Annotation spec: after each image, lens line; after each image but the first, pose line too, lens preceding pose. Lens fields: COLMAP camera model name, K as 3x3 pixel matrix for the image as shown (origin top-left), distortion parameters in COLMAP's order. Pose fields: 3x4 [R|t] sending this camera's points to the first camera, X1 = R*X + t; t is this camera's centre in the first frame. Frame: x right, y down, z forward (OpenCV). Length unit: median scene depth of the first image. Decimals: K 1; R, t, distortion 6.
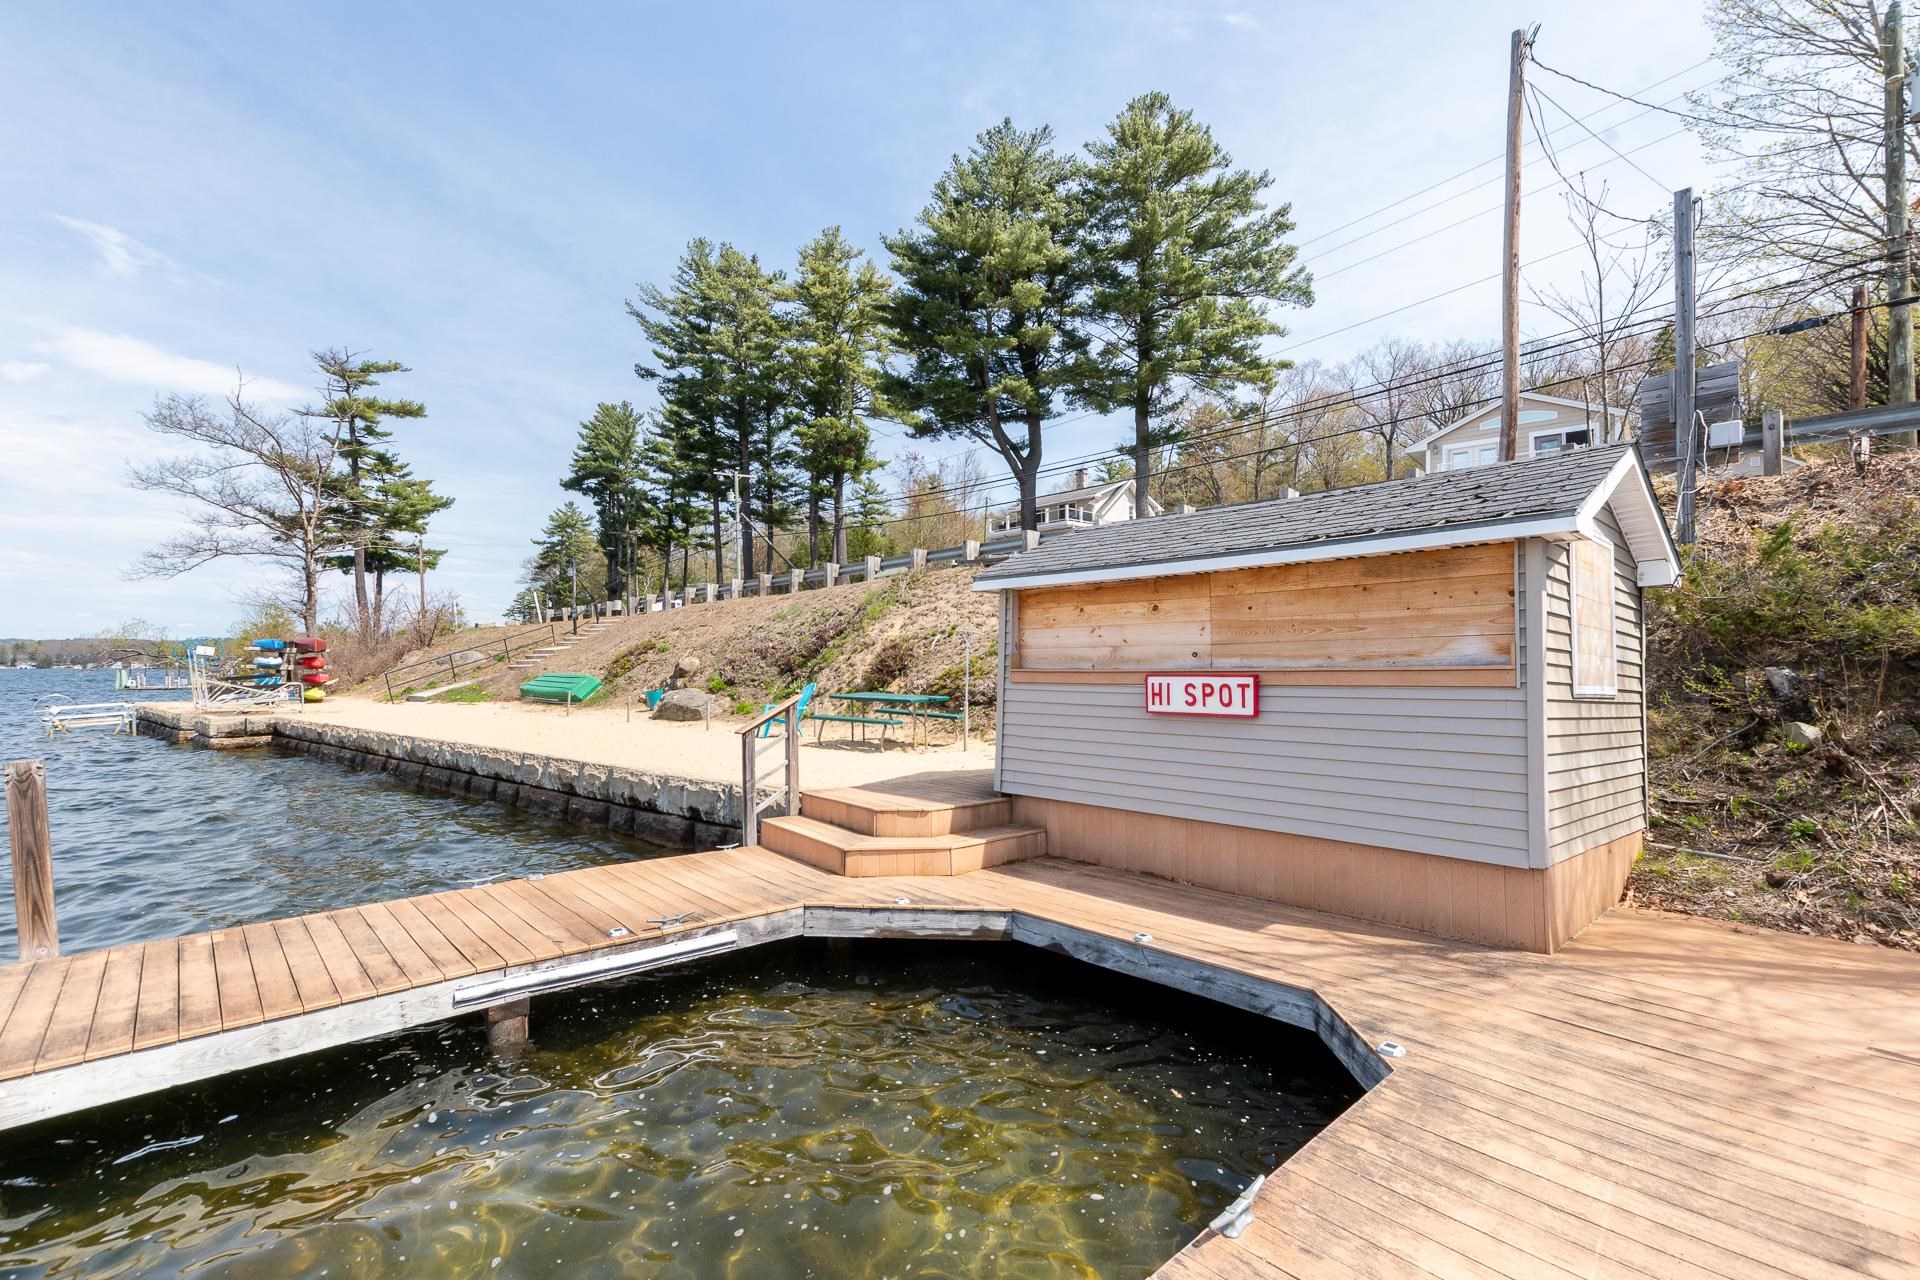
lens RADIAL K [[864.7, 0, 965.1], [0, 864.7, 643.7], [0, 0, 1]] dist [-0.000961, 0.001146]
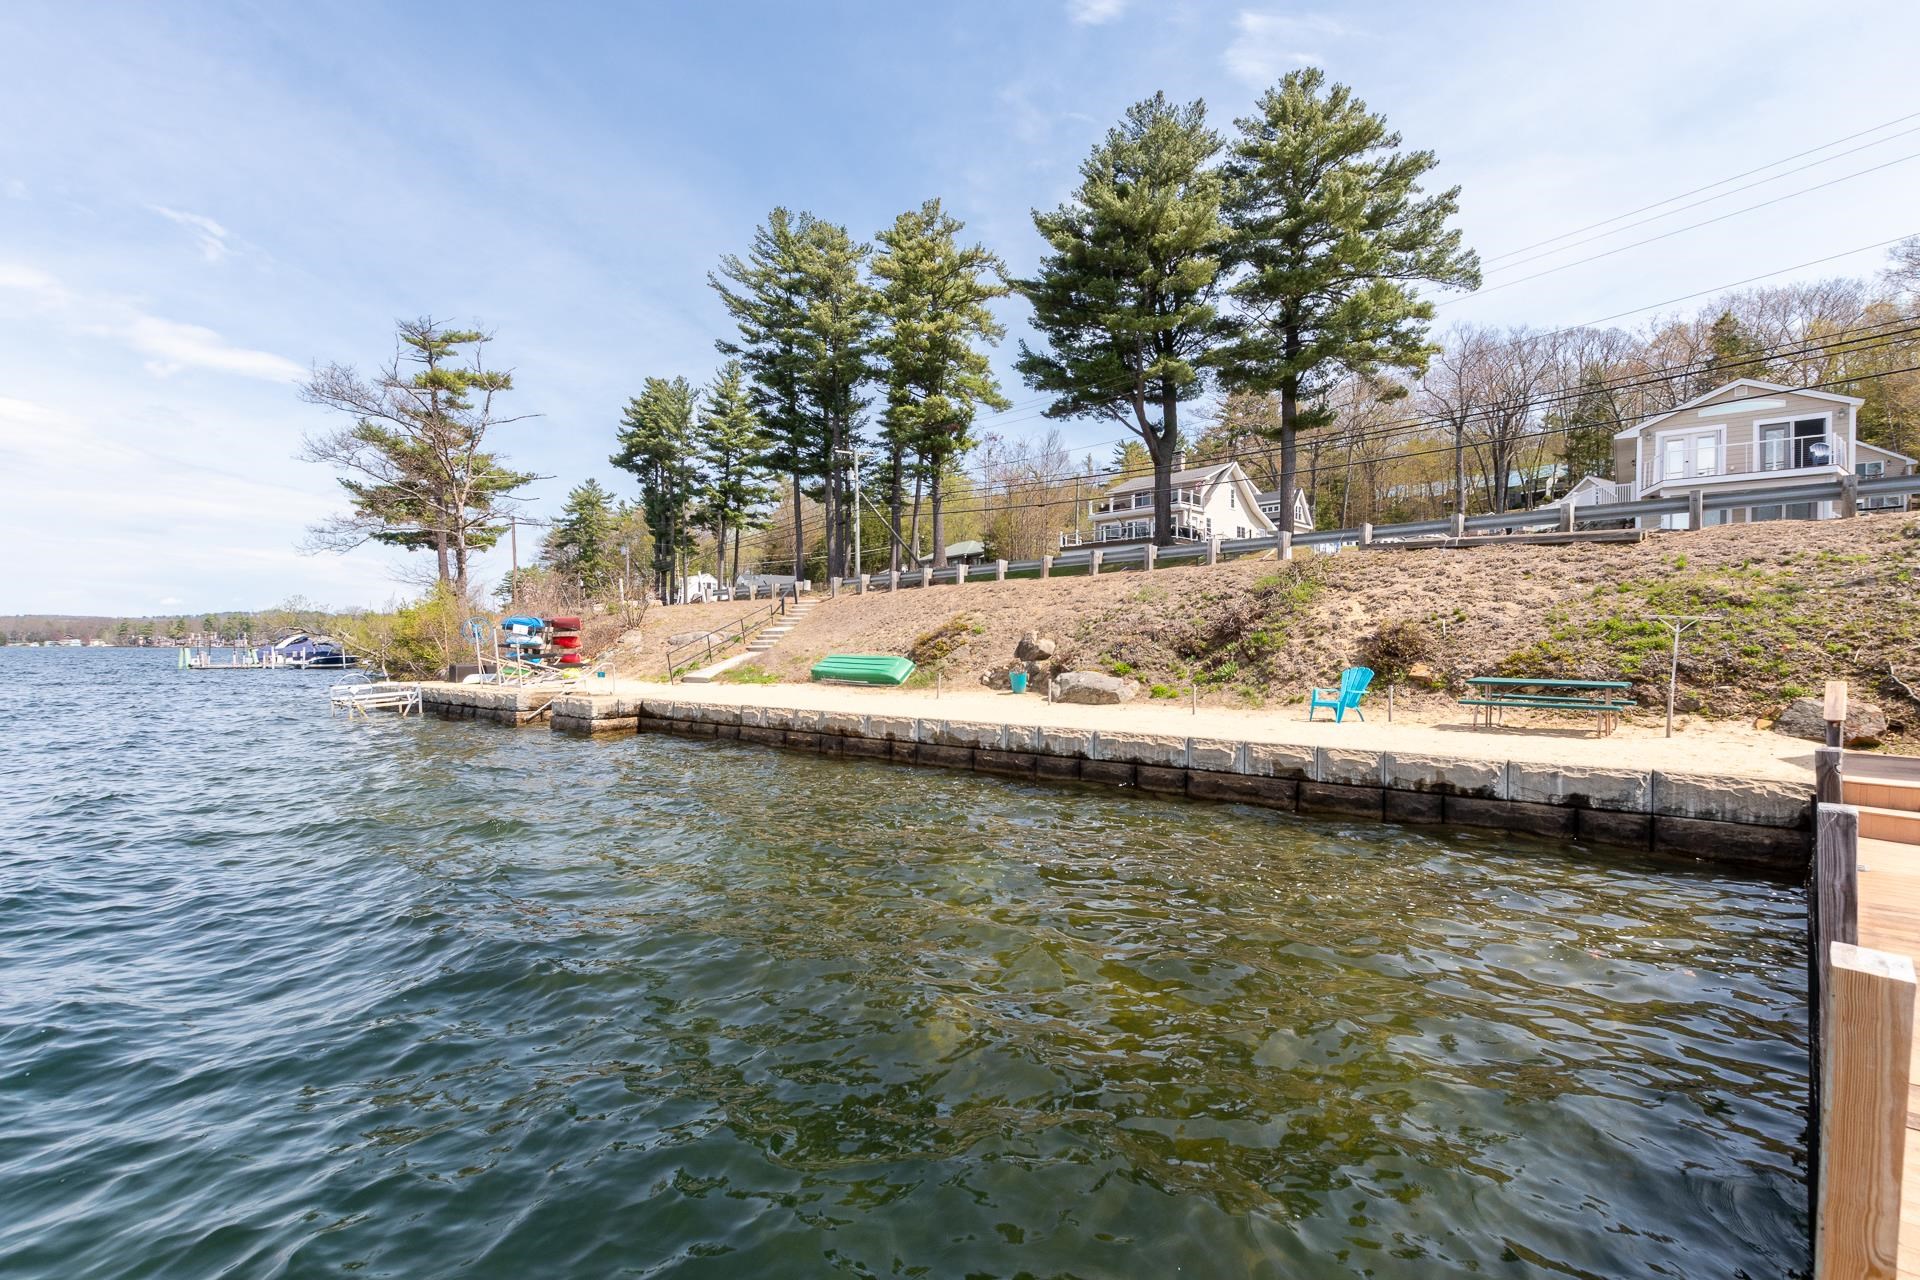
lens RADIAL K [[864.7, 0, 957.0], [0, 864.7, 647.9], [0, 0, 1]] dist [-0.000961, 0.001146]
pose [[0.999602, 0.005699, 0.027643, -0.151070], [-0.006400, 0.999659, 0.025325, 0.000442], [-0.027489, -0.025492, 0.999297, 0.006595]]
